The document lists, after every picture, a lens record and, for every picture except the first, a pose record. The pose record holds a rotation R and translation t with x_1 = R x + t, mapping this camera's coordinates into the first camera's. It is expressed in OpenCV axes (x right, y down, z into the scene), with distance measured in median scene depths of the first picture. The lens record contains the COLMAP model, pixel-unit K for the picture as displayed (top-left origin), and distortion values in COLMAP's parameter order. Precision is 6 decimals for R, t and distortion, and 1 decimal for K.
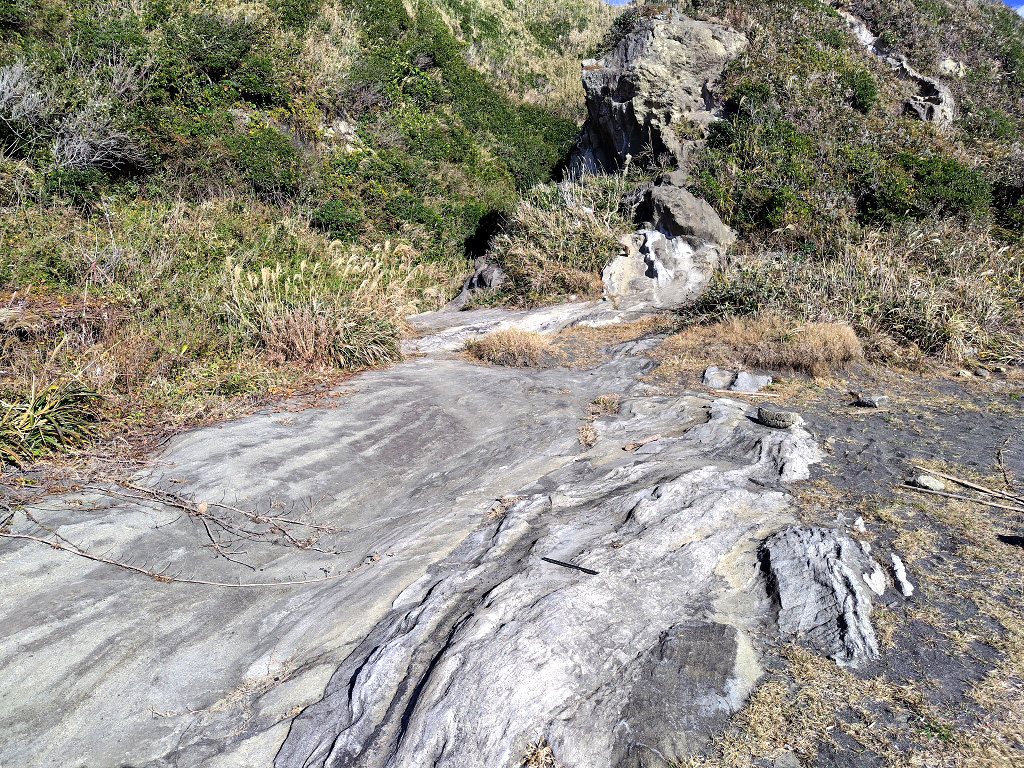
lens RADIAL K [[699.8, 0, 517.0], [0, 699.8, 388.8], [0, 0, 1]] dist [0.073225, -0.086479]
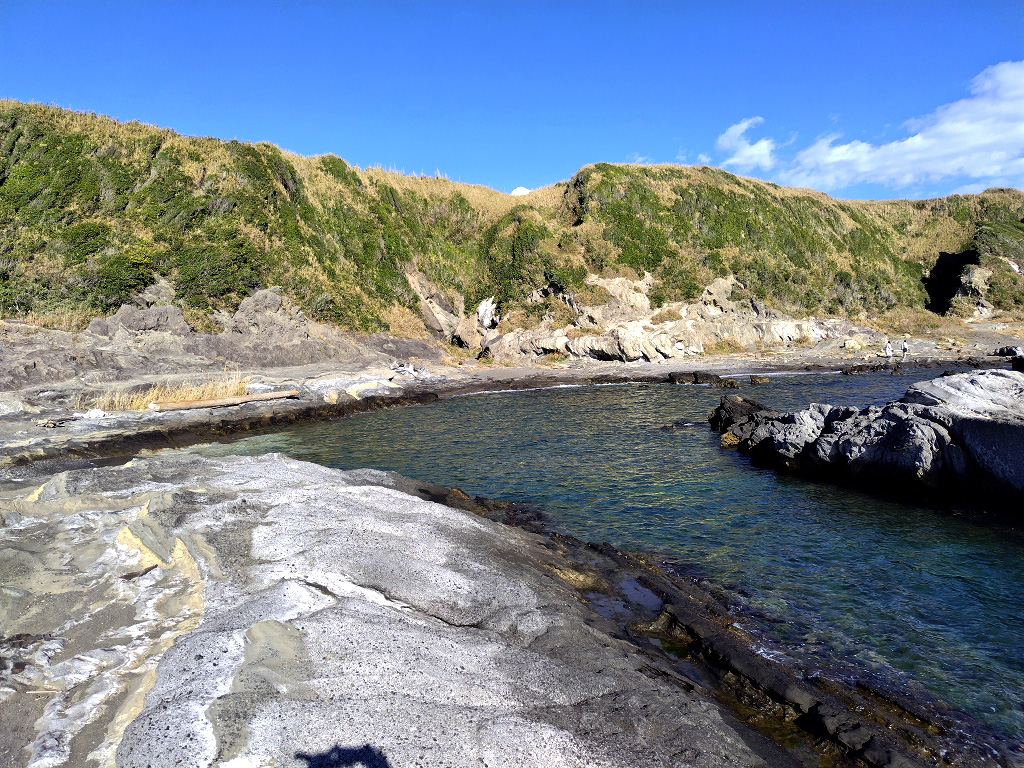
lens RADIAL K [[712.8, 0, 512.0], [0, 712.8, 384.0], [0, 0, 1]] dist [0.078026, -0.099479]
pose [[0.980125, -0.016899, -0.197658, -2.638223], [0.001516, 0.996974, -0.077721, 0.962733], [0.198374, 0.075877, 0.977185, -6.104723]]
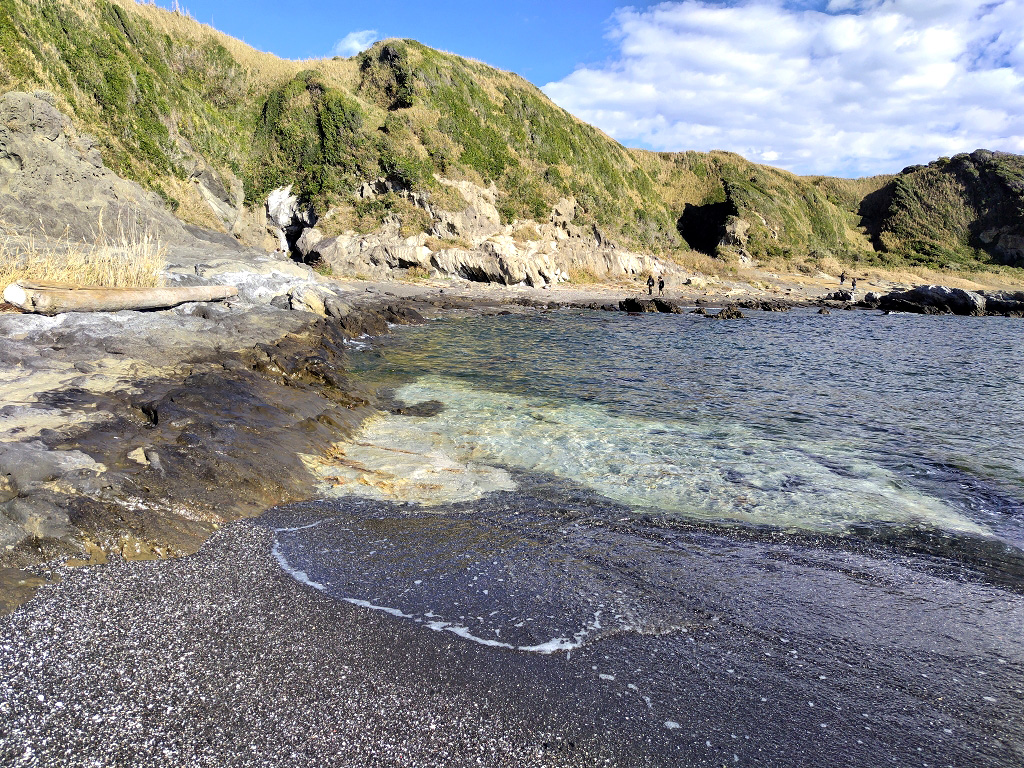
lens RADIAL K [[699.8, 0, 517.0], [0, 699.8, 388.8], [0, 0, 1]] dist [0.073225, -0.086479]
pose [[0.963765, 0.001870, 0.266748, -3.741921], [-0.008556, 0.999678, 0.023906, 0.924864], [-0.266617, -0.025322, 0.963470, -5.068614]]
